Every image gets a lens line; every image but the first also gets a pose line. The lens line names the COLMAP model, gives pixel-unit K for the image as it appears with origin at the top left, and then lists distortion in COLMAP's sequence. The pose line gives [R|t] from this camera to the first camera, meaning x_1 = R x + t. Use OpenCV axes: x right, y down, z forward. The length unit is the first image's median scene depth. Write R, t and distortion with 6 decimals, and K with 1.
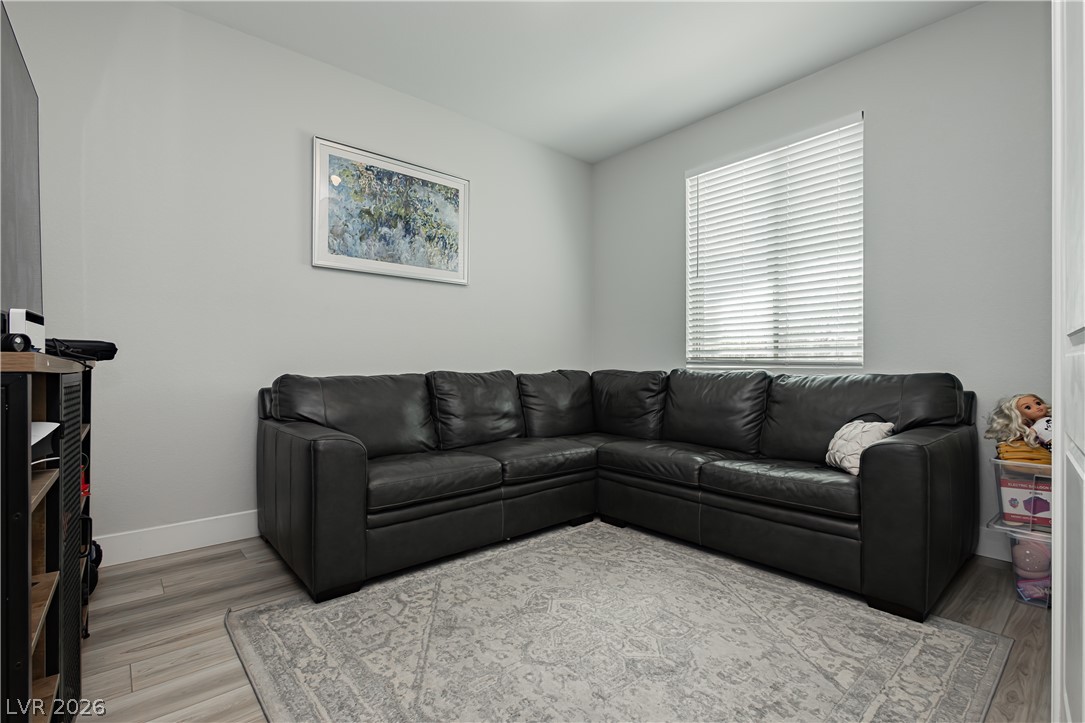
lens RADIAL K [[504.0, 0, 546.6], [0, 504.0, 361.2], [0, 0, 1]] dist [0.000849, -0.000553]
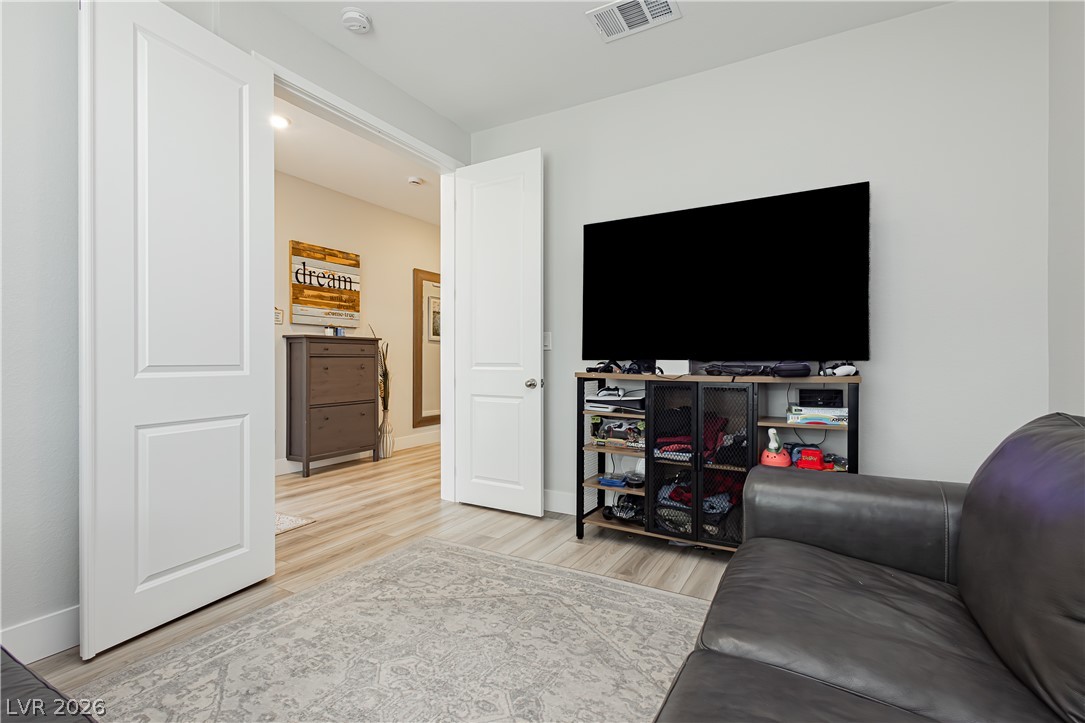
lens RADIAL K [[504.0, 0, 546.6], [0, 504.0, 361.2], [0, 0, 1]] dist [0.000849, -0.000553]
pose [[-0.940755, -0.000917, -0.339087, 0.122405], [0.000060, 0.999996, -0.002870, -0.017761], [0.339088, -0.002720, -0.940751, 0.998521]]
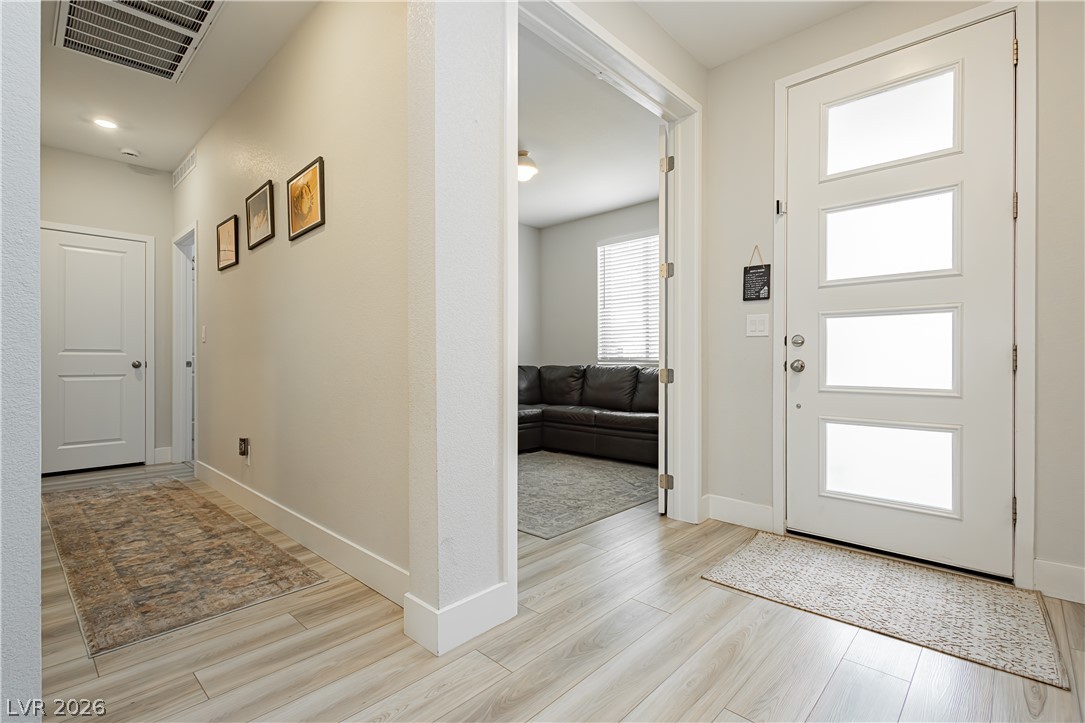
lens RADIAL K [[504.0, 0, 546.6], [0, 504.0, 361.2], [0, 0, 1]] dist [0.000849, -0.000553]
pose [[0.994715, -0.003136, 0.102625, -0.063040], [0.002599, 0.999982, 0.005371, -0.006214], [-0.102640, -0.005076, 0.994706, -0.714686]]
